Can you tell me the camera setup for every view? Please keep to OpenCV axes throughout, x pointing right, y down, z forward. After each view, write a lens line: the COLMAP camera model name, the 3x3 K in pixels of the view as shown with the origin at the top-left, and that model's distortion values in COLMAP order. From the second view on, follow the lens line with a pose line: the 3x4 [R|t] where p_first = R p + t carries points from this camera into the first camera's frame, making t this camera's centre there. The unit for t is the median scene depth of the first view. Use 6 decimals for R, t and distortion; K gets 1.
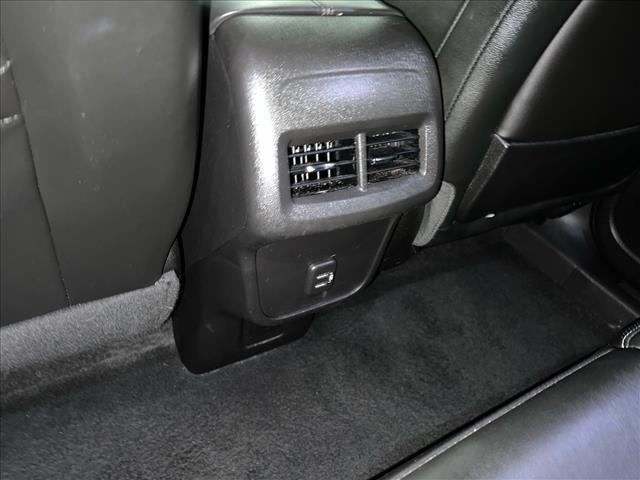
lens RADIAL K [[497.6, 0, 317.8], [0, 497.6, 234.5], [0, 0, 1]] dist [0.005571, -0.003459]
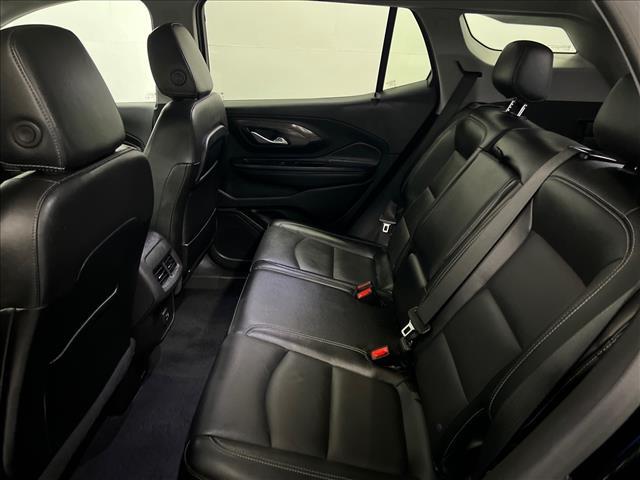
lens RADIAL K [[474.9, 0, 320.0], [0, 474.9, 240.0], [0, 0, 1]] dist [0.000962, -0.007627]
pose [[0.542554, -0.467971, 0.697594, -0.969221], [0.587634, 0.804868, 0.082902, 0.029448], [-0.600267, 0.364952, 0.711681, -1.301333]]
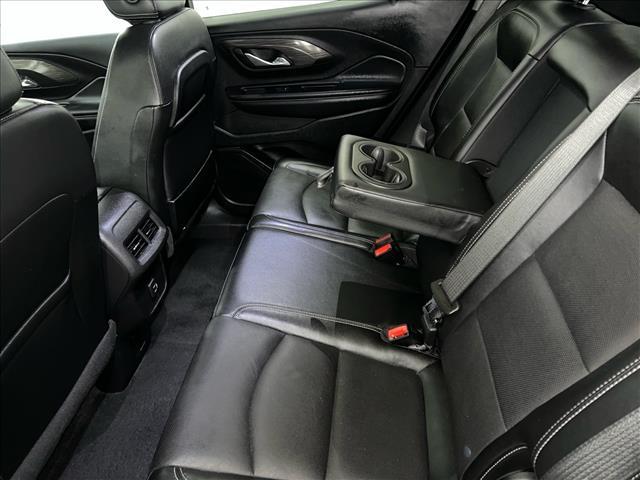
lens RADIAL K [[474.9, 0, 320.0], [0, 474.9, 240.0], [0, 0, 1]] dist [0.000962, -0.007627]
pose [[0.570853, -0.608894, 0.550795, -0.551679], [0.641911, 0.749254, 0.163000, 0.050061], [-0.511935, 0.260513, 0.818569, -1.146612]]
